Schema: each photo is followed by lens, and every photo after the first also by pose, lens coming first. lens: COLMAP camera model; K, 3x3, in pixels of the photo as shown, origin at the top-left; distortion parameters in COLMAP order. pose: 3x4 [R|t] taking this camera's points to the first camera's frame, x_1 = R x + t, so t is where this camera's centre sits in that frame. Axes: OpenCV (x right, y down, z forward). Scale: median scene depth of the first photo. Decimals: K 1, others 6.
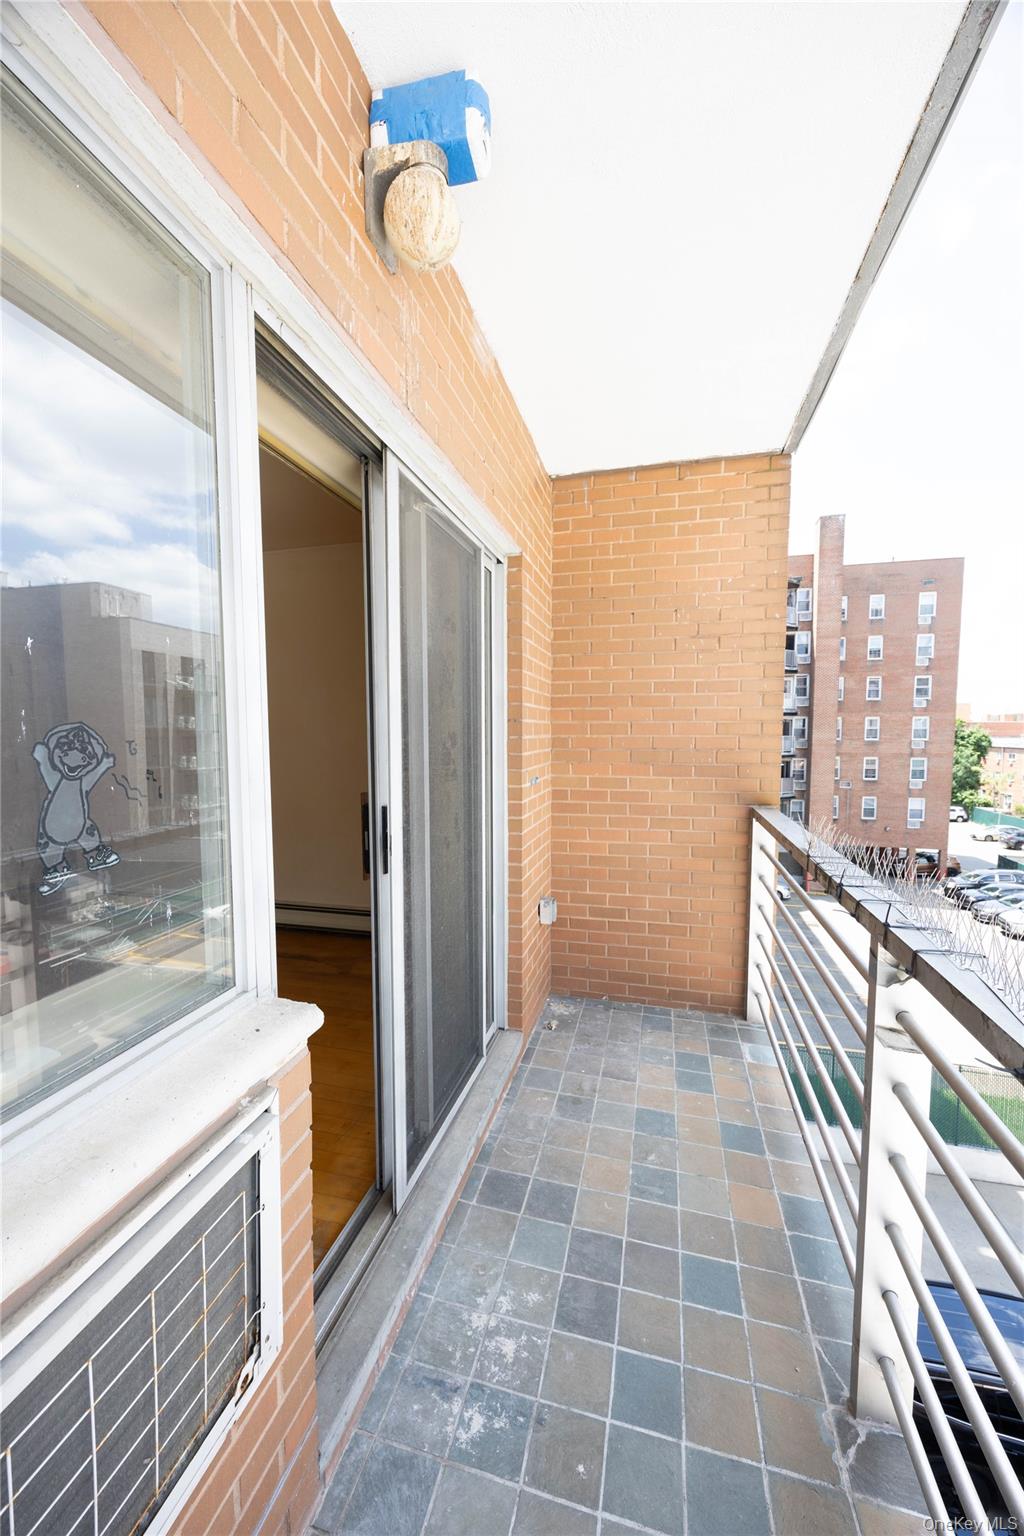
lens RADIAL K [[582.6, 0, 507.9], [0, 582.6, 766.8], [0, 0, 1]] dist [-0.002765, 0.000418]
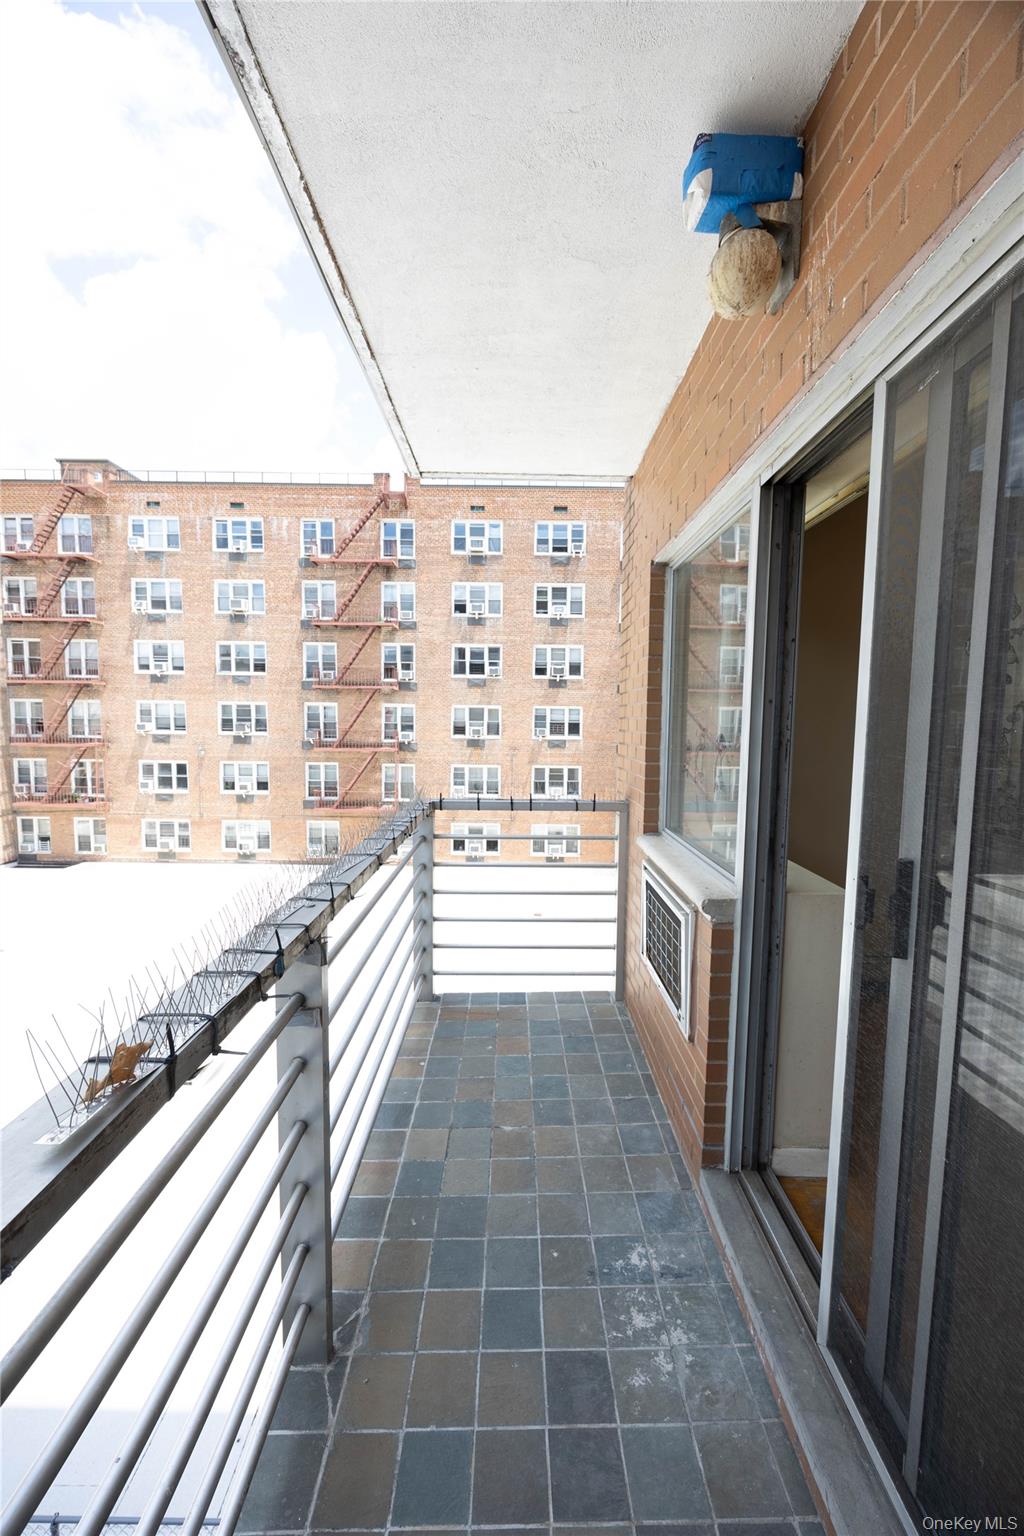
lens RADIAL K [[582.6, 0, 520.6], [0, 582.6, 770.6], [0, 0, 1]] dist [-0.002765, 0.000418]
pose [[-0.961167, 0.014489, -0.275588, 0.488918], [-0.028759, 0.987925, 0.152243, -0.148048], [0.274466, 0.154257, -0.949143, 1.800352]]
